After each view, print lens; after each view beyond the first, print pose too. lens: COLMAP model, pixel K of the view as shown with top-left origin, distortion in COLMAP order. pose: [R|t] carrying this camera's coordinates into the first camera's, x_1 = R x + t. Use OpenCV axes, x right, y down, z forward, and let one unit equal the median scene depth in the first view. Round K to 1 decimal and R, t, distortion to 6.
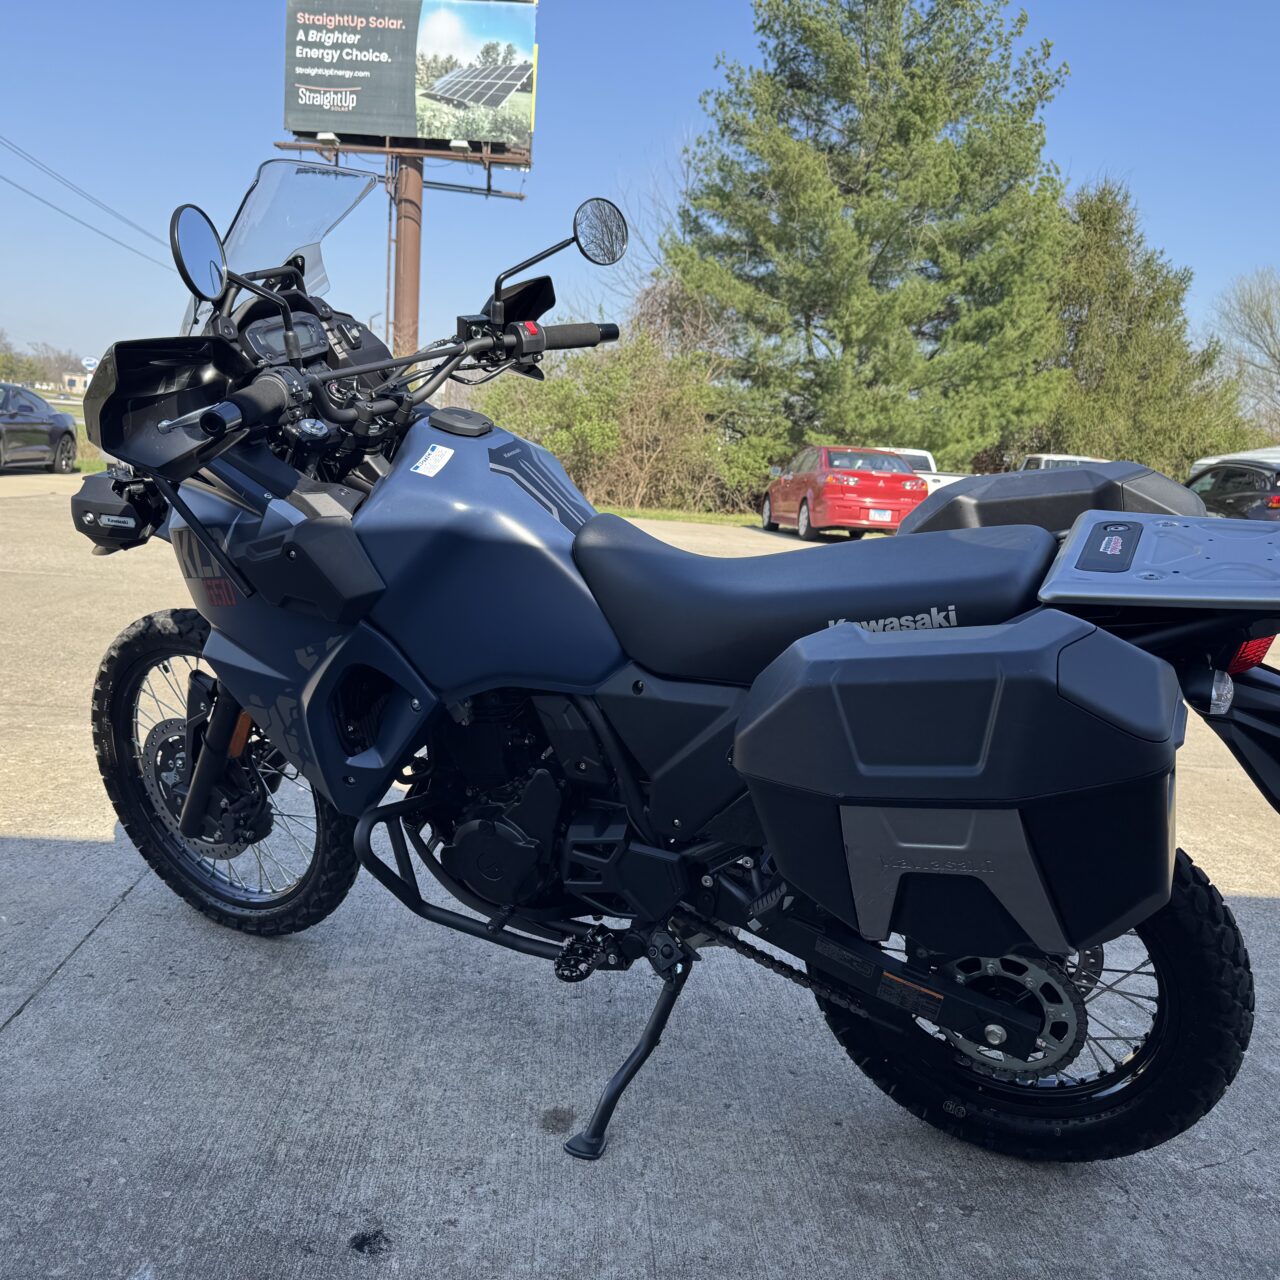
lens RADIAL K [[1229.2, 0, 646.8], [0, 1229.2, 635.0], [0, 0, 1]] dist [-0.008230, 0.000000]
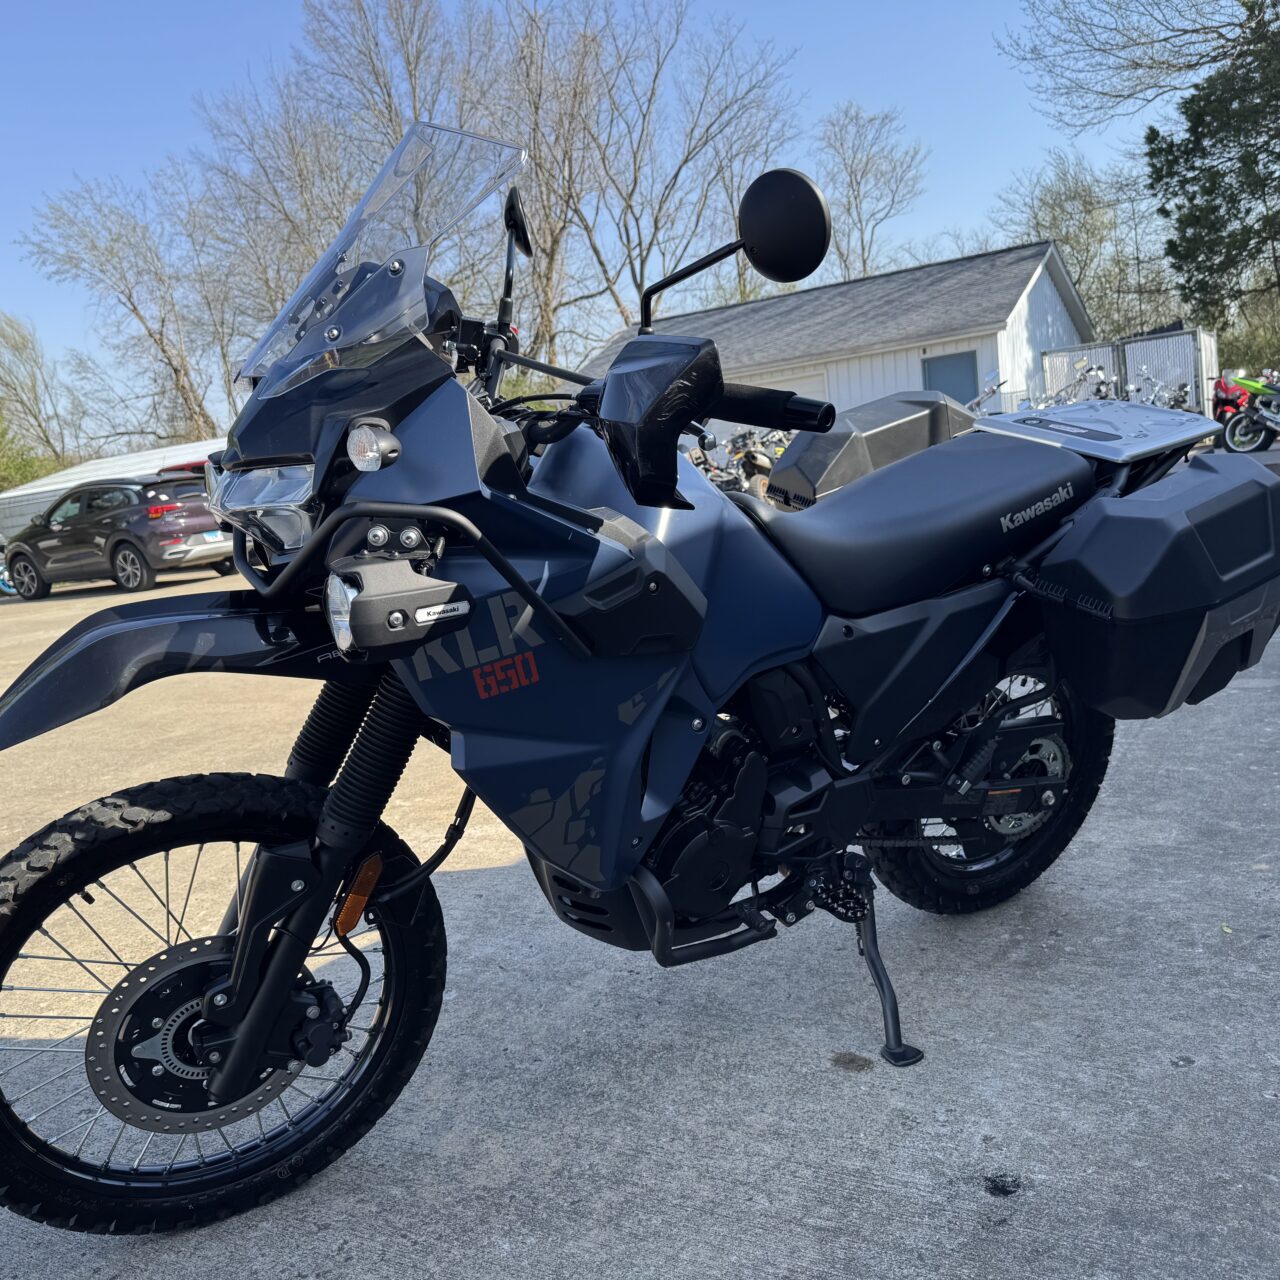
lens RADIAL K [[1229.2, 0, 636.8], [0, 1229.2, 646.5], [0, 0, 1]] dist [-0.008230, 0.000000]
pose [[0.548640, -0.270689, 0.791026, -0.954229], [0.283283, 0.950357, 0.128733, -0.135194], [-0.786603, 0.153457, 0.598085, 0.489144]]
